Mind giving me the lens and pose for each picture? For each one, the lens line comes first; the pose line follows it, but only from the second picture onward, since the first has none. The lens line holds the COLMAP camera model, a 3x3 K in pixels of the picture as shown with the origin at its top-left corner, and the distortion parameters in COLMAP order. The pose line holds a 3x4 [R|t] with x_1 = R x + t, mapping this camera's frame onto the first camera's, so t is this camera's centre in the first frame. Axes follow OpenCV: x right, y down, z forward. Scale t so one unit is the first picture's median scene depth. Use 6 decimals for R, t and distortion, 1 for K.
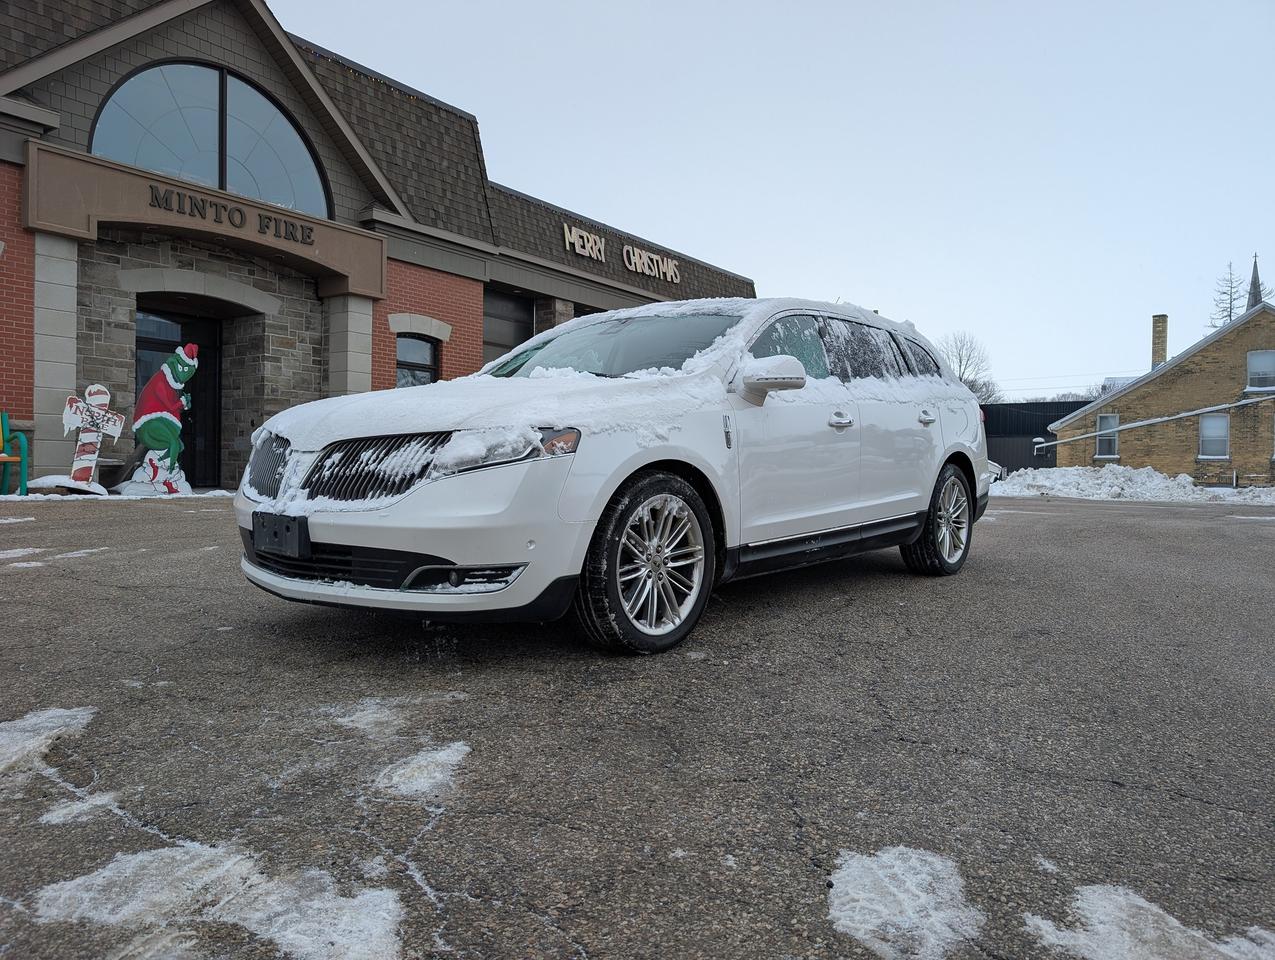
lens RADIAL K [[924.8, 0, 636.0], [0, 924.8, 482.6], [0, 0, 1]] dist [0.038292, -0.028261]
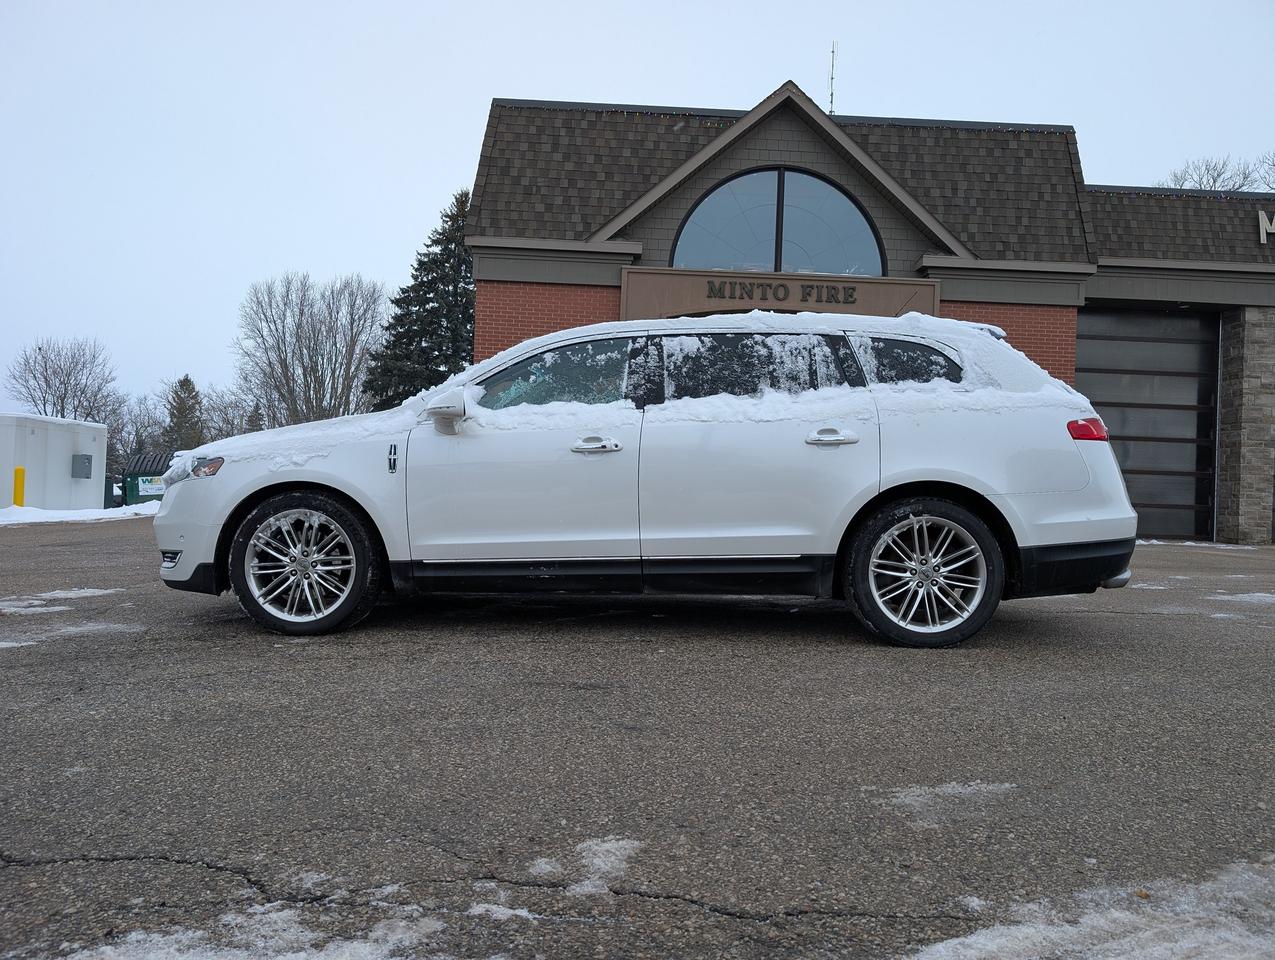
lens RADIAL K [[924.8, 0, 632.4], [0, 924.8, 490.3], [0, 0, 1]] dist [0.038292, -0.028261]
pose [[0.604654, -0.001424, -0.796487, 1.232079], [-0.037575, 0.998834, -0.030311, 0.007751], [0.795602, 0.048255, 0.603895, 0.563500]]
